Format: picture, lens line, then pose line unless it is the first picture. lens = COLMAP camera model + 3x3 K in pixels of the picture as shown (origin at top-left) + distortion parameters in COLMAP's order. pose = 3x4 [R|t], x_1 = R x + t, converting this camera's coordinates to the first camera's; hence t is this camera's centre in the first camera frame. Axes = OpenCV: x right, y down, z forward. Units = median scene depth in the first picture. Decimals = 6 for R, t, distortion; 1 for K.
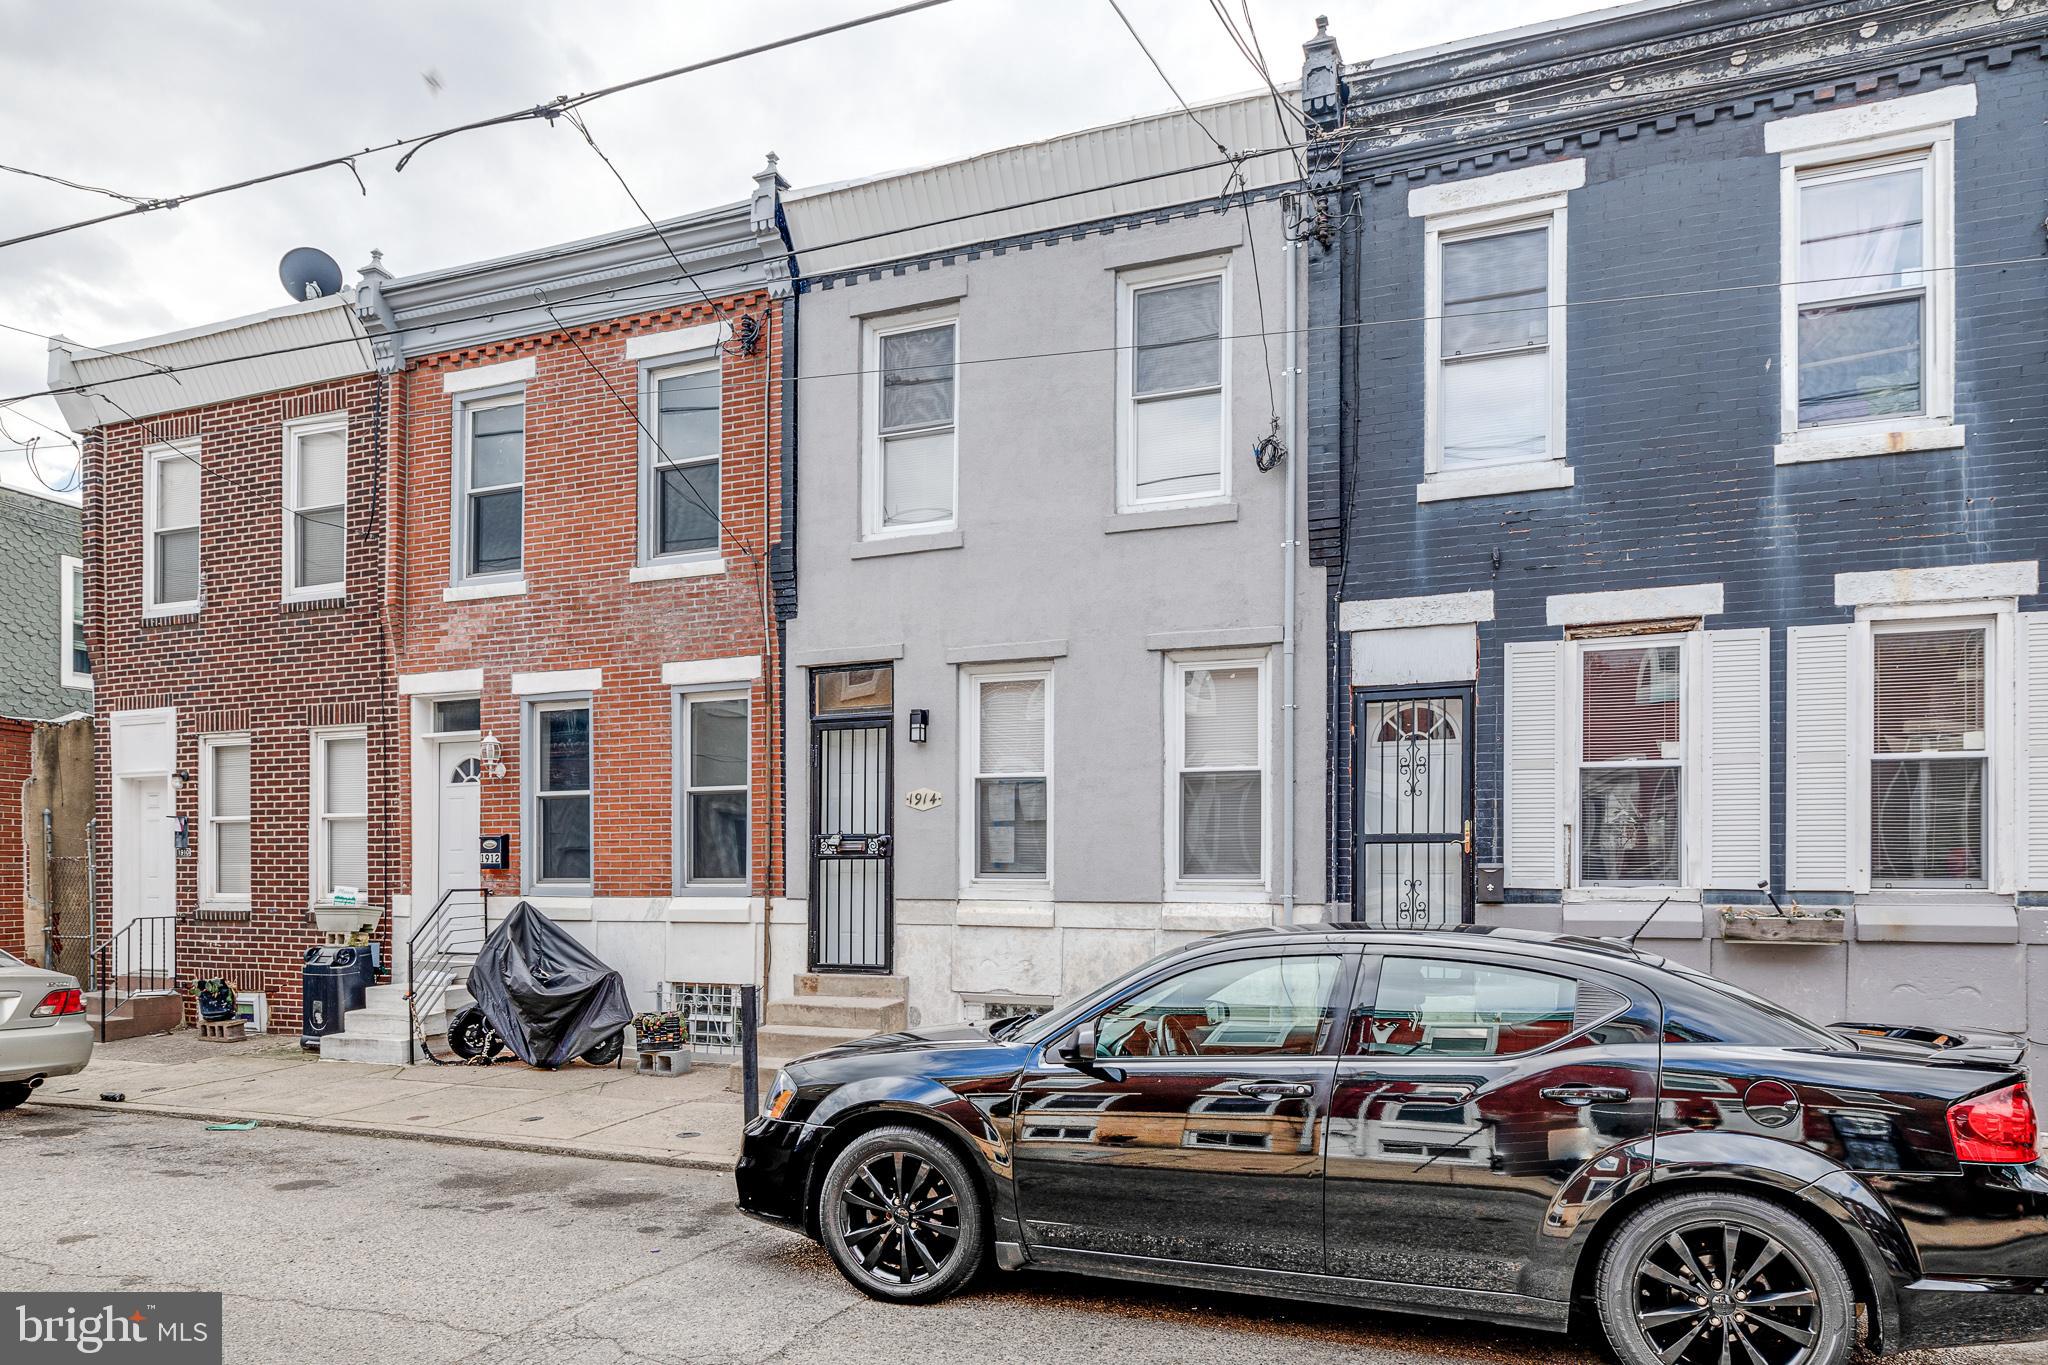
lens RADIAL K [[977.6, 0, 1024.0], [0, 977.6, 682.5], [0, 0, 1]] dist [-0.000936, 0.000257]
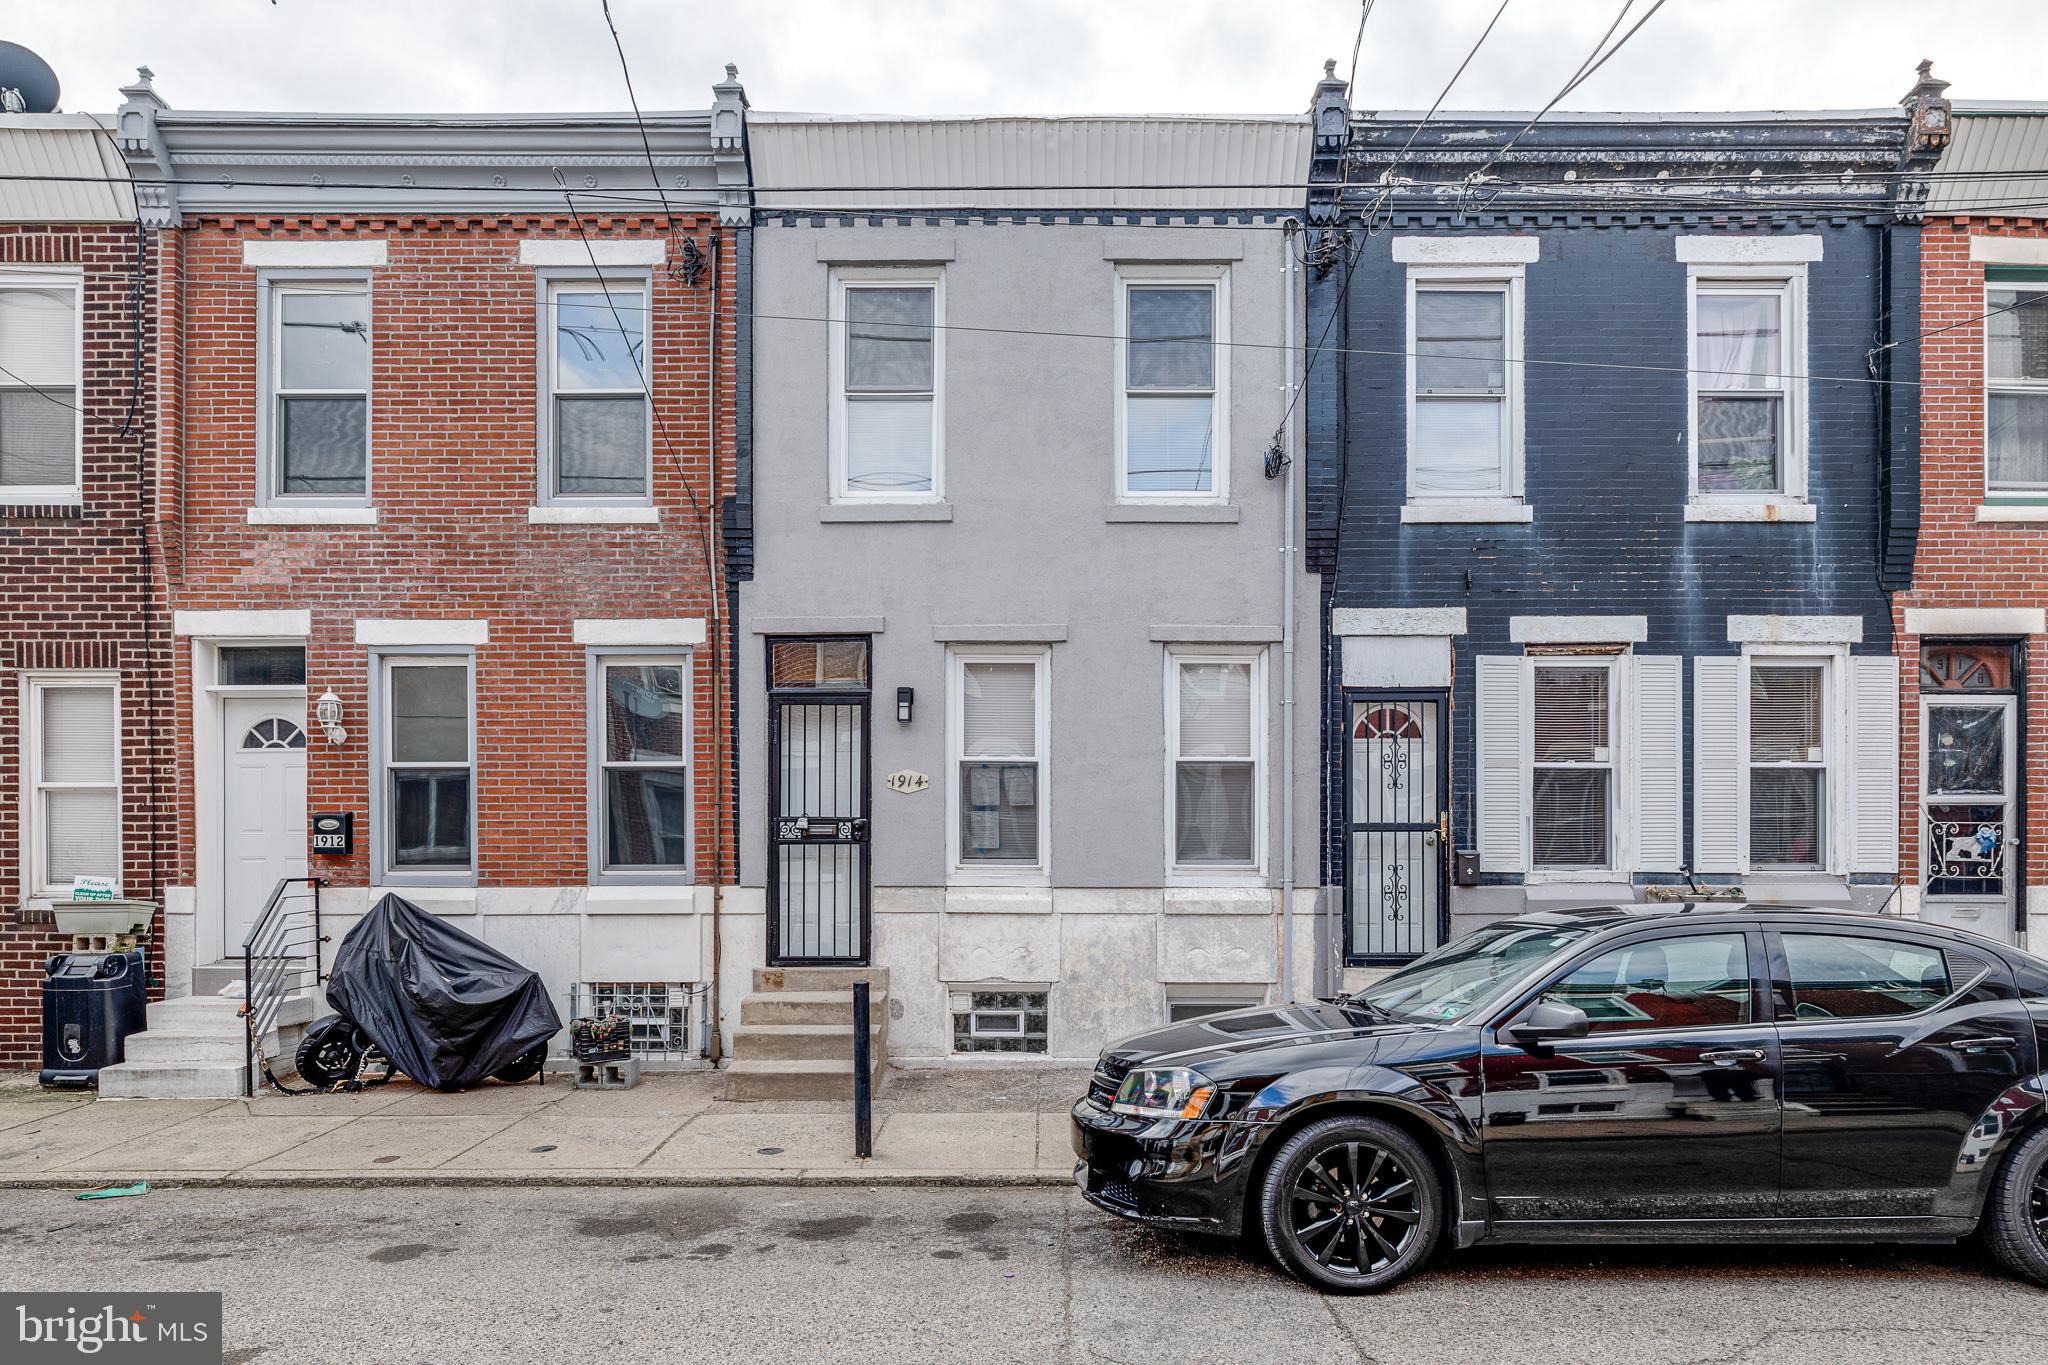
lens RADIAL K [[973.7, 0, 1024.0], [0, 973.7, 678.9], [0, 0, 1]] dist [-0.000453, 0.000047]
pose [[0.957109, 0.052549, 0.284922, -0.262815], [-0.055193, 0.998475, 0.001251, 0.011594], [-0.284421, -0.016923, 0.958550, 0.057513]]
